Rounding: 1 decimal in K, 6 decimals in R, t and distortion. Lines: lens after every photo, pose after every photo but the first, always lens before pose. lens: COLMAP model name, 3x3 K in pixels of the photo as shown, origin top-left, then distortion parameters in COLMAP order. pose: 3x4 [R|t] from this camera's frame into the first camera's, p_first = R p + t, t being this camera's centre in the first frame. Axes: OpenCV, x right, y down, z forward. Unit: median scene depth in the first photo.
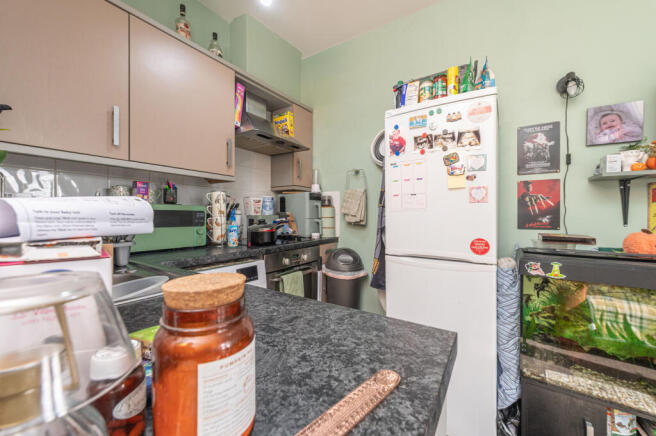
lens RADIAL K [[259.6, 0, 332.2], [0, 259.6, 215.8], [0, 0, 1]] dist [-0.000007, -0.000064]
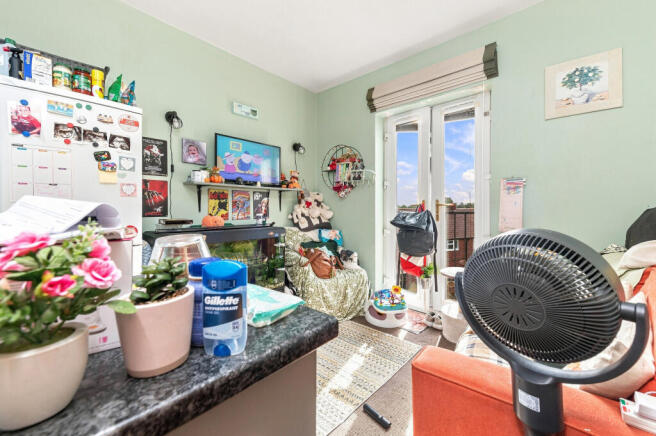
lens RADIAL K [[261.5, 0, 321.0], [0, 261.5, 210.9], [0, 0, 1]] dist [0.001199, 0.000011]
pose [[0.179120, -0.019078, 0.983642, -0.414980], [-0.002529, 0.999800, 0.019852, -0.006532], [-0.983824, -0.006043, 0.179036, -0.106074]]
